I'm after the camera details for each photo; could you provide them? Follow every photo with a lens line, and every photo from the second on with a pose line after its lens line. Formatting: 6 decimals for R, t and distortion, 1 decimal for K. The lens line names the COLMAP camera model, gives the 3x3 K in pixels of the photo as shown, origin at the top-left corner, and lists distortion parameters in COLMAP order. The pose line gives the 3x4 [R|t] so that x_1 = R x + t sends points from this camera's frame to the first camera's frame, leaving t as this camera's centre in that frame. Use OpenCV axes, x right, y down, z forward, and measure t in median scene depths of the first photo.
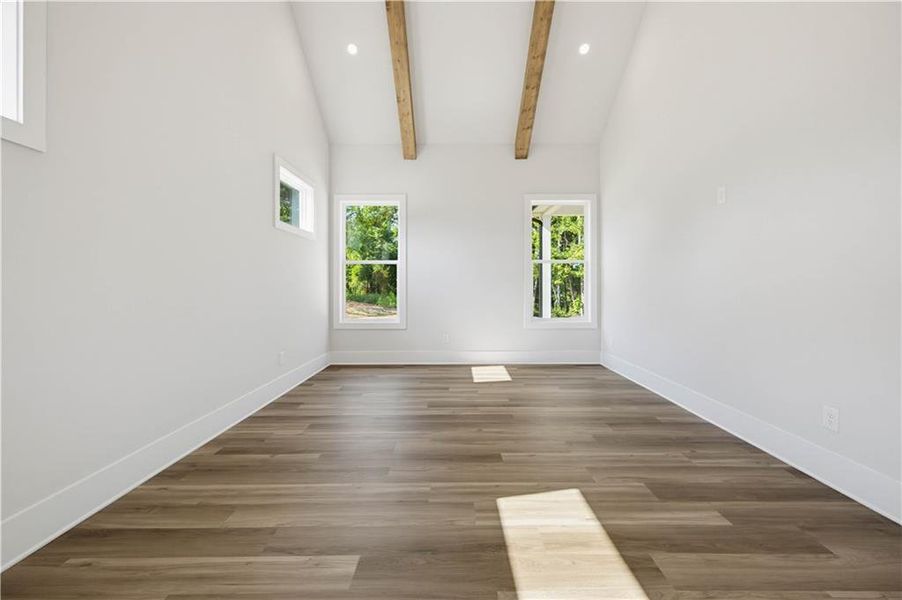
lens RADIAL K [[363.7, 0, 463.9], [0, 363.7, 286.6], [0, 0, 1]] dist [0.003003, -0.000235]
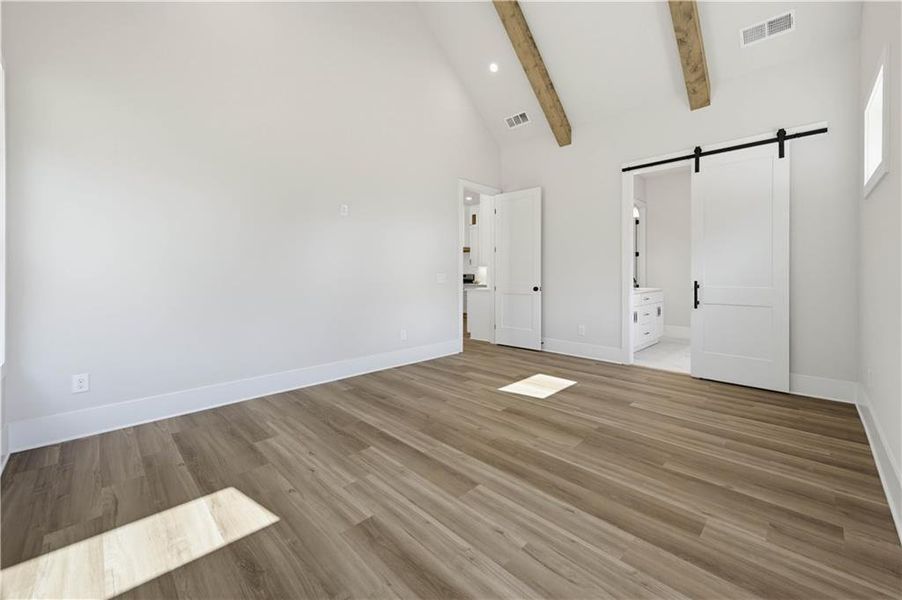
lens RADIAL K [[363.7, 0, 452.3], [0, 363.7, 274.0], [0, 0, 1]] dist [0.003003, -0.000235]
pose [[-0.696934, 0.002513, 0.717131, -0.672017], [0.004521, 0.999989, 0.000889, -0.009180], [-0.717121, 0.003862, -0.696938, 1.984540]]
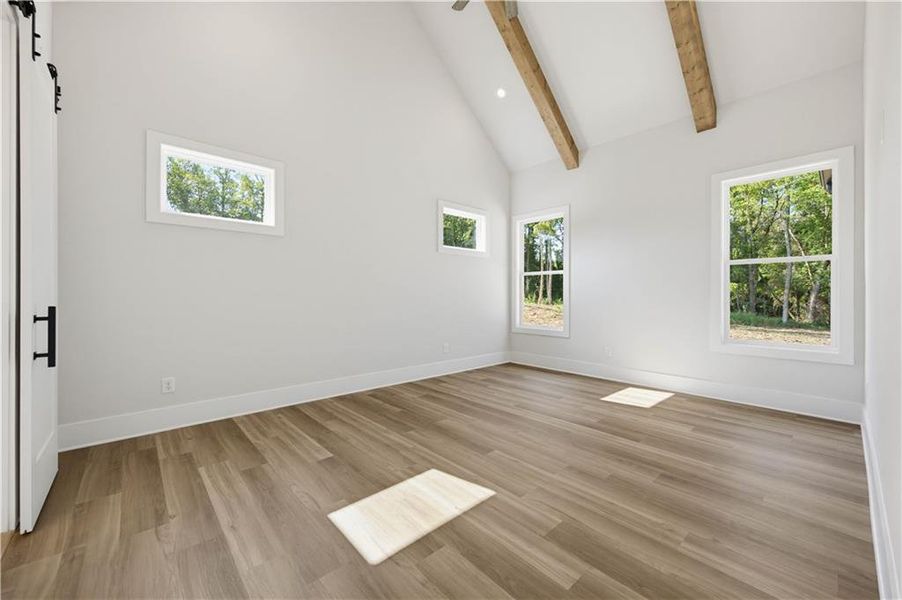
lens RADIAL K [[363.7, 0, 452.0], [0, 363.7, 296.9], [0, 0, 1]] dist [0.003003, -0.000235]
pose [[0.657684, 0.004611, -0.753280, 0.834213], [-0.003325, 0.999989, 0.003218, 0.001580], [0.753287, 0.000389, 0.657692, 0.194746]]
